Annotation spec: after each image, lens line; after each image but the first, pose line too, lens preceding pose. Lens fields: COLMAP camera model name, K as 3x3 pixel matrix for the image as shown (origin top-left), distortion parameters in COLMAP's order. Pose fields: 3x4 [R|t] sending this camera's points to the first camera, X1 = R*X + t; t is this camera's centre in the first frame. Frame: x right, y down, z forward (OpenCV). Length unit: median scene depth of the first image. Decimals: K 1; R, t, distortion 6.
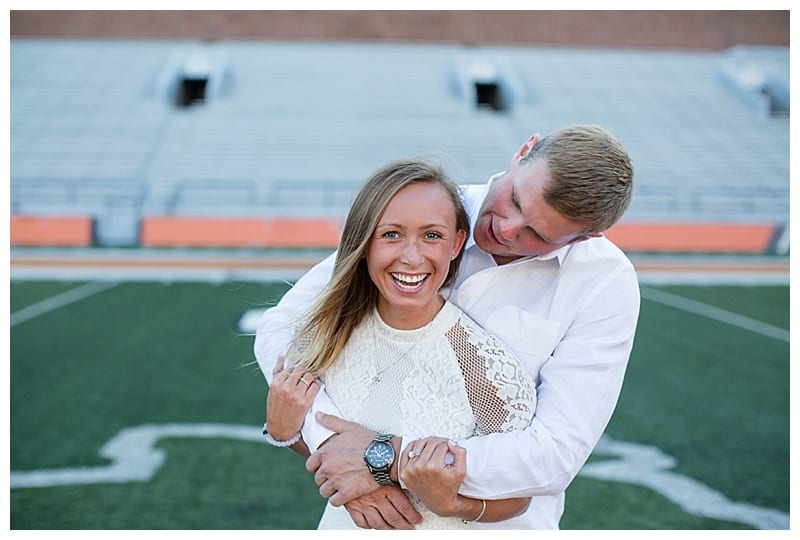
lens RADIAL K [[1195.4, 0, 400.0], [0, 1195.4, 270.0], [0, 0, 1]] dist [-0.137387, 0.573833]
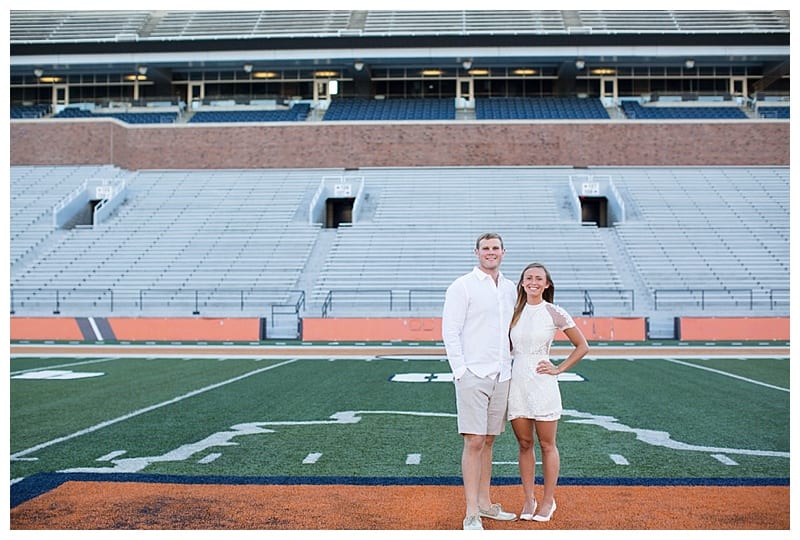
lens RADIAL K [[1330.7, 0, 400.0], [0, 1330.7, 270.0], [0, 0, 1]] dist [-0.065872, 0.182496]
pose [[0.994061, -0.015689, -0.107688, 0.028138], [0.005831, 0.995811, -0.091249, 0.028464], [0.108668, 0.090079, 0.989988, -0.312076]]
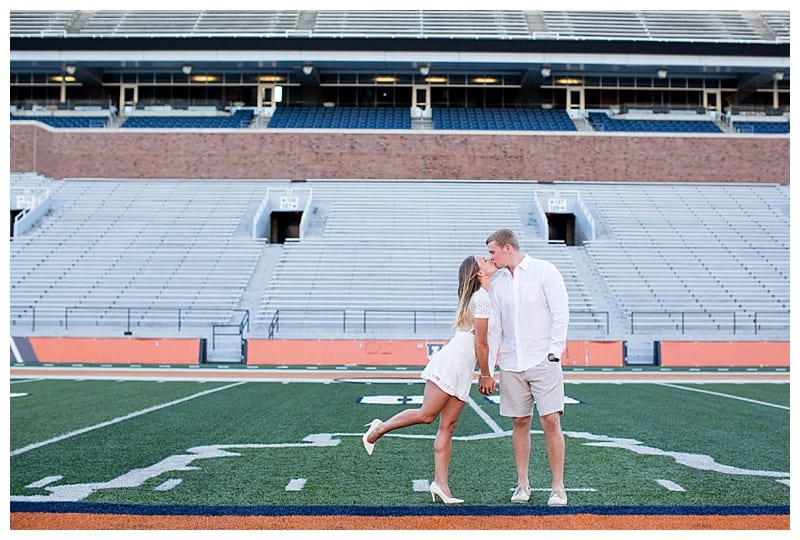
lens RADIAL K [[1384.6, 0, 426.8], [0, 1384.6, 261.2], [0, 0, 1]] dist [-0.109393, 0.411692]
pose [[0.999207, -0.008309, -0.038948, 0.000838], [0.003525, 0.992607, -0.121319, 0.035762], [0.039668, 0.121085, 0.991849, -0.247500]]
